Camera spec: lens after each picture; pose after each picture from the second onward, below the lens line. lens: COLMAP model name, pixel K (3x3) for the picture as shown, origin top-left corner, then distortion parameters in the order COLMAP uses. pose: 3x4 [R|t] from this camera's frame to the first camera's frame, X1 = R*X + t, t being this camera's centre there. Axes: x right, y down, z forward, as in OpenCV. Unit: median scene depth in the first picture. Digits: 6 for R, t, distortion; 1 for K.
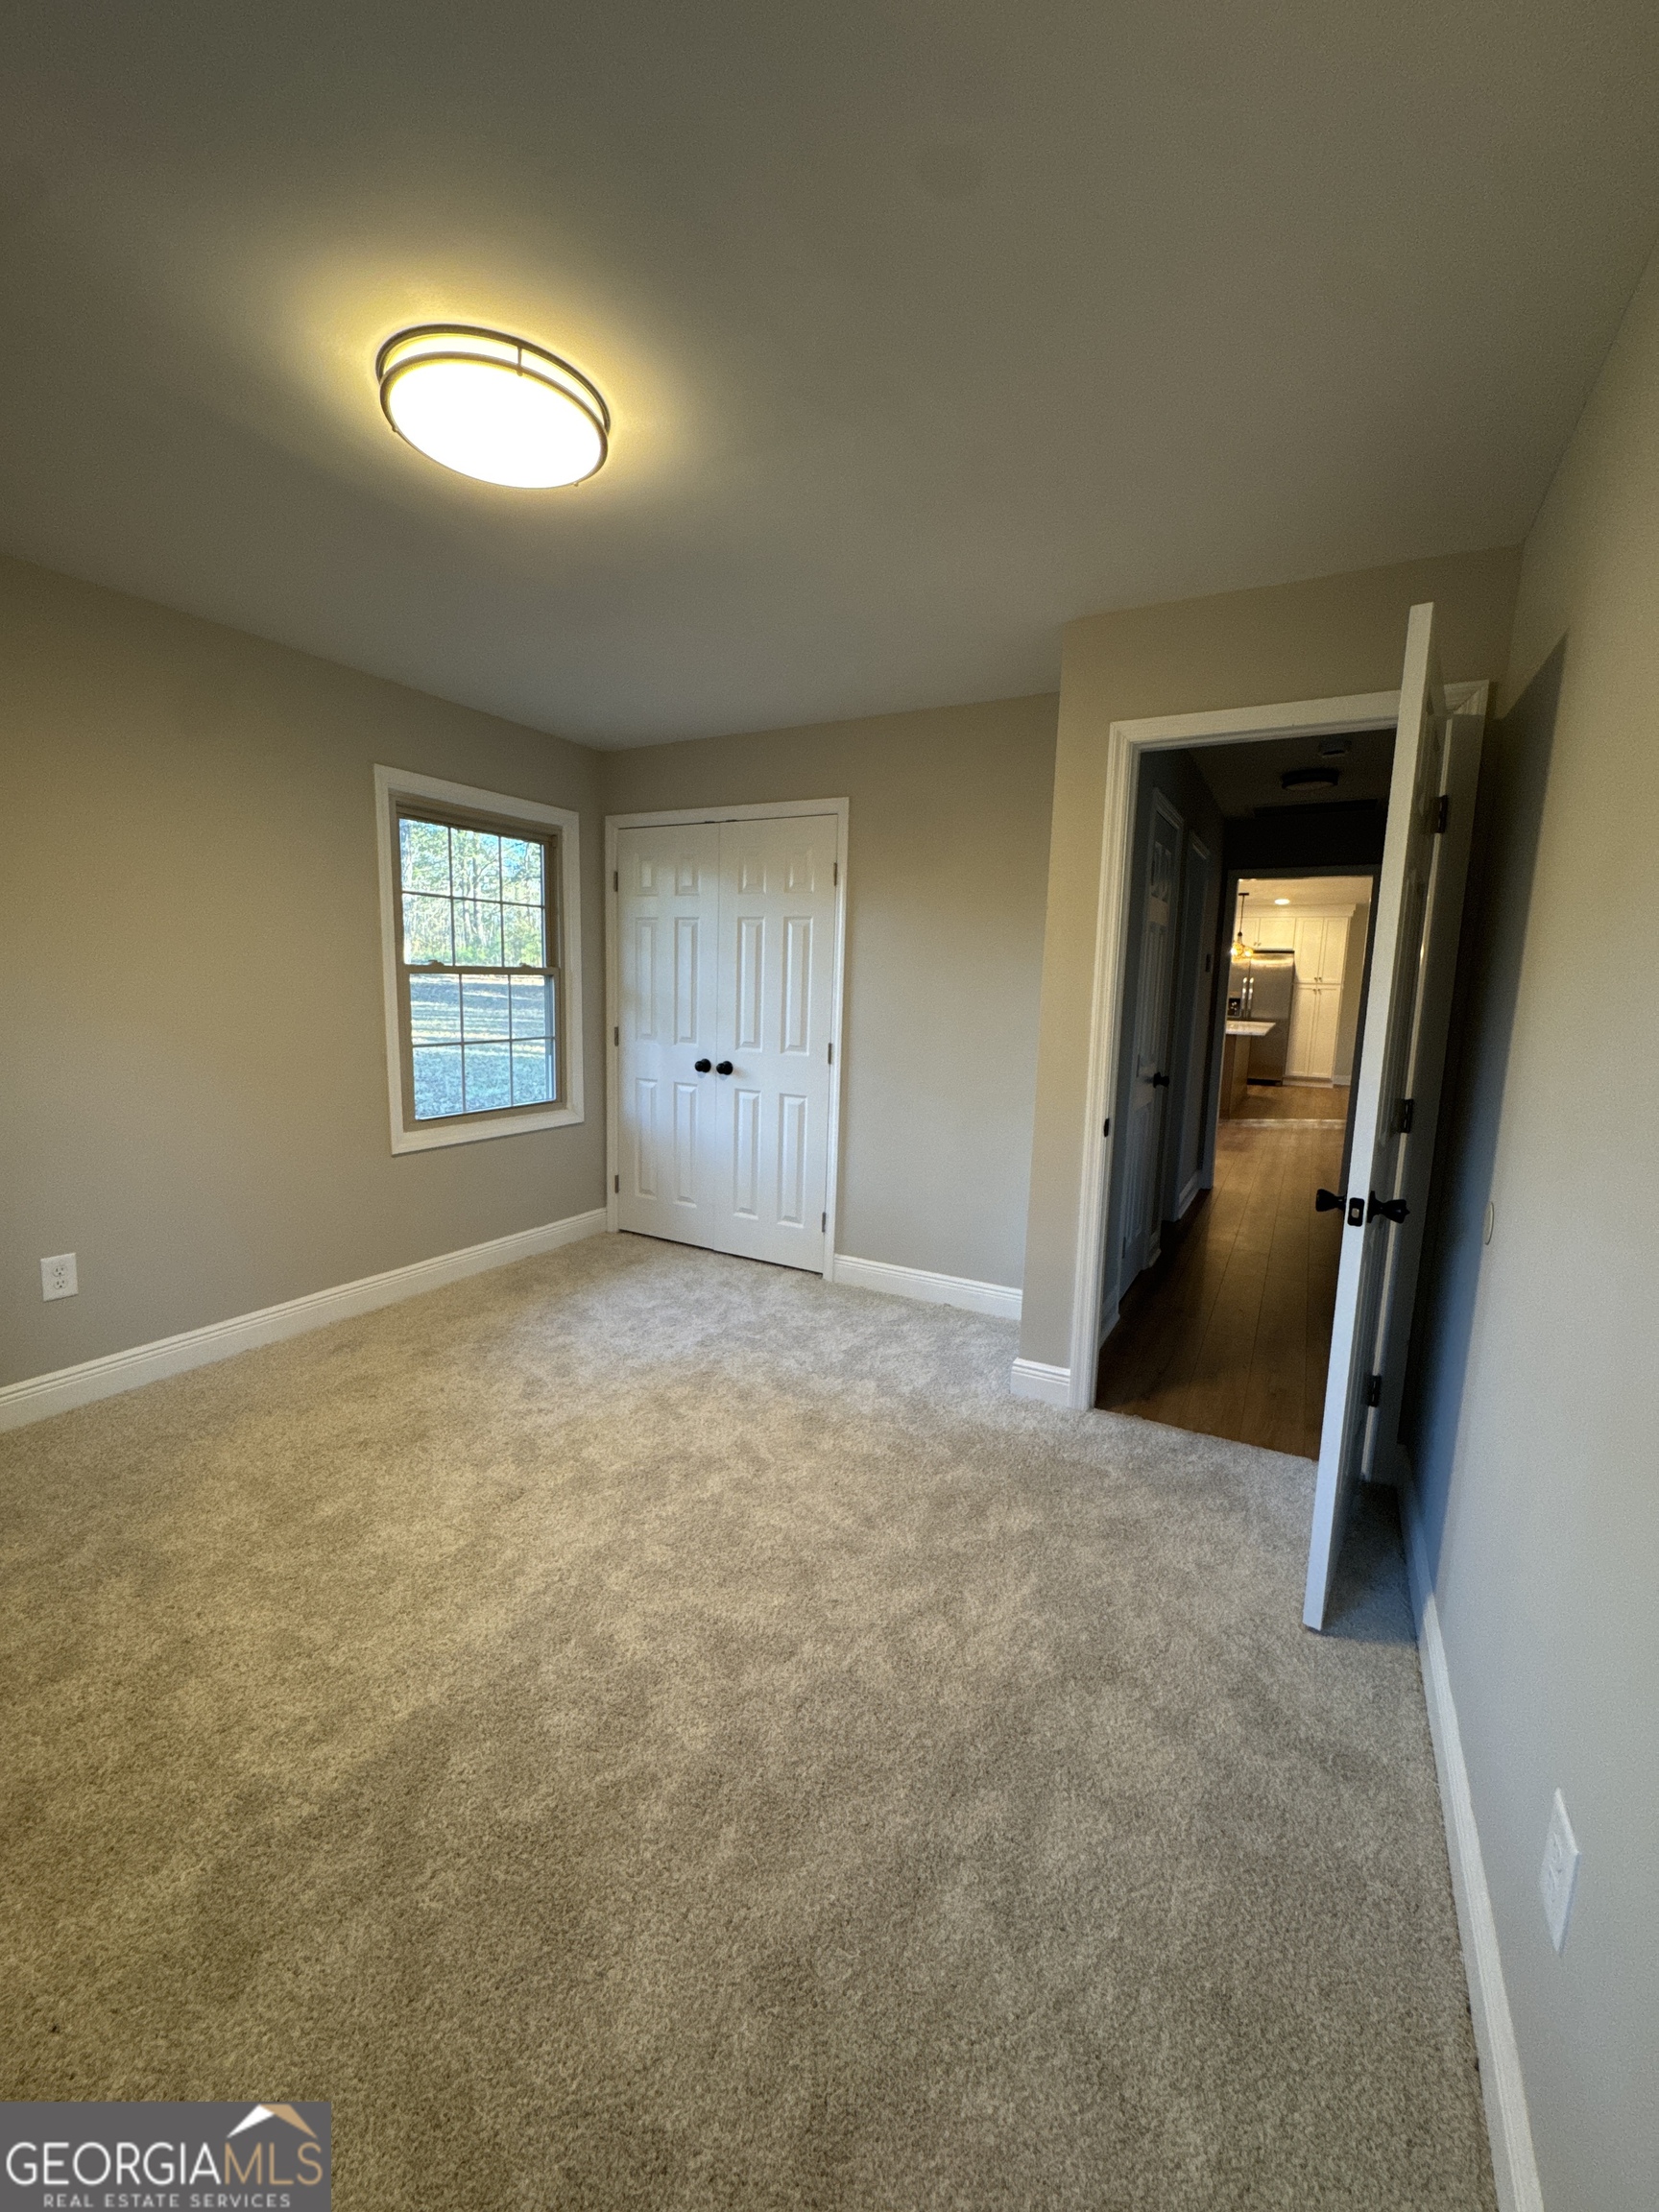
lens RADIAL K [[882.6, 0, 836.6], [0, 882.6, 1106.5], [0, 0, 1]] dist [-0.004466, 0.000942]
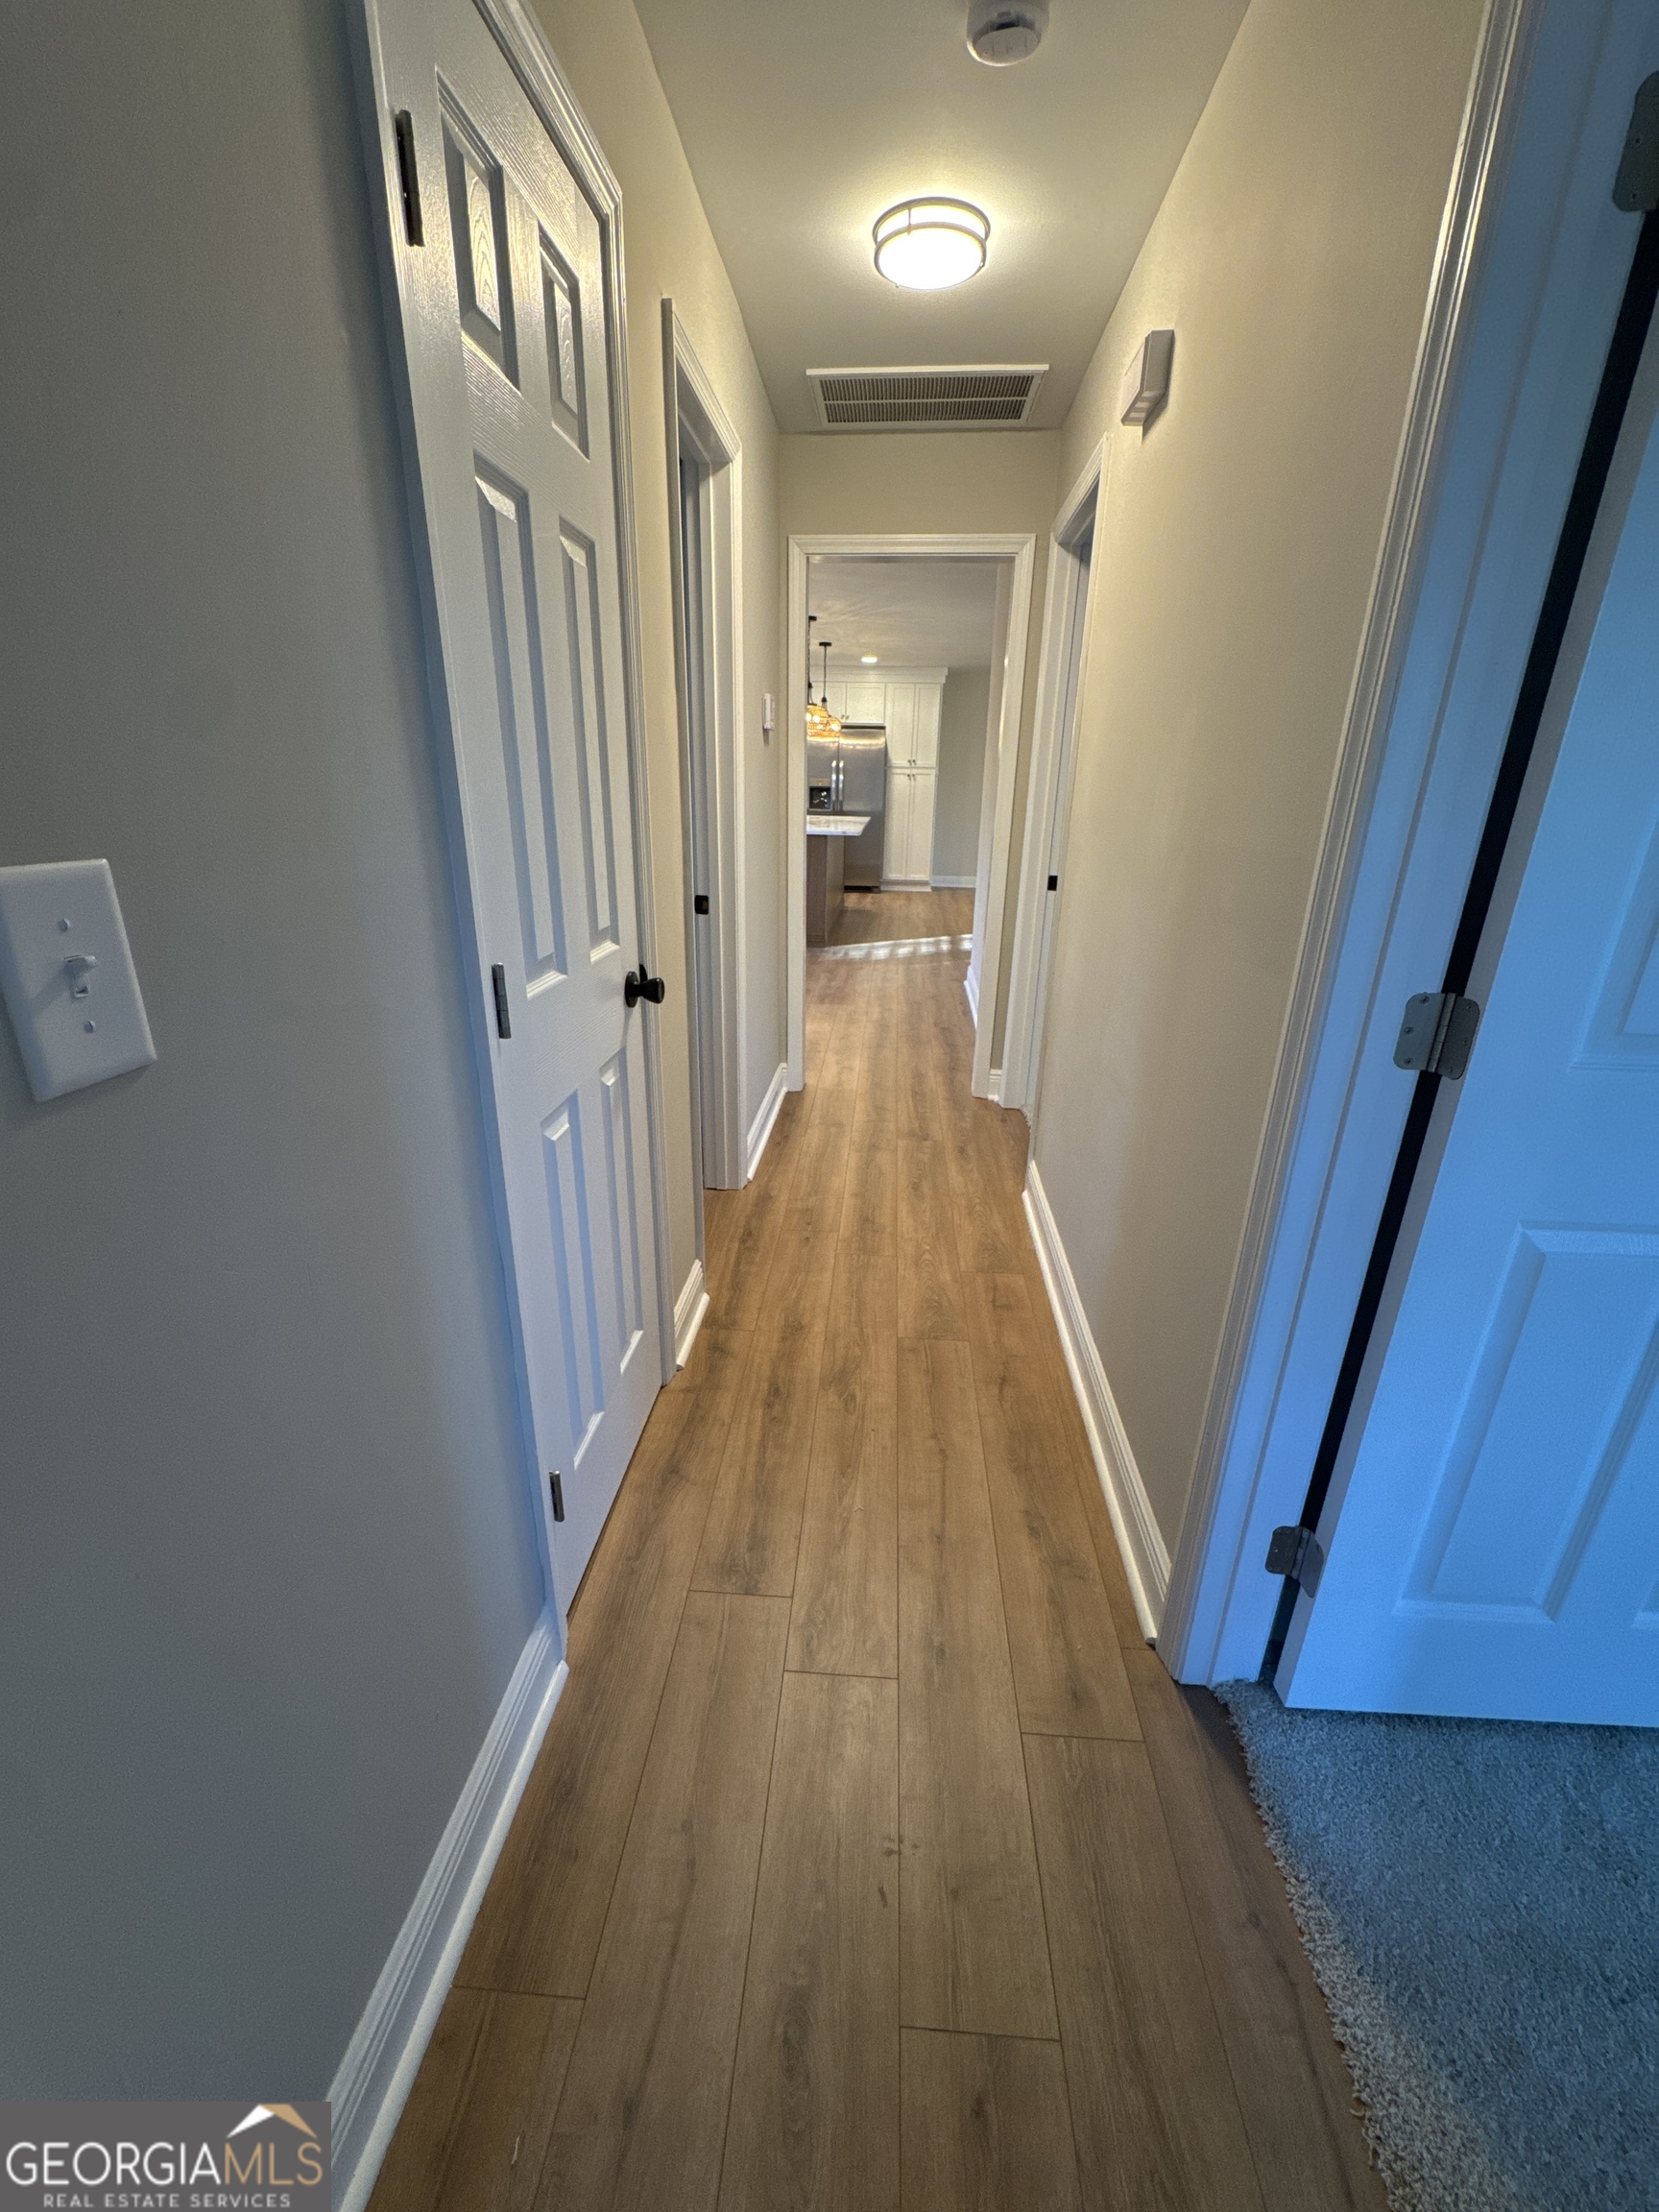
lens RADIAL K [[882.6, 0, 836.6], [0, 882.6, 1106.5], [0, 0, 1]] dist [-0.004466, 0.000942]
pose [[0.908873, -0.149944, 0.389188, 0.100383], [0.061020, 0.970904, 0.231563, -0.023288], [-0.412586, -0.186713, 0.891578, 0.212120]]
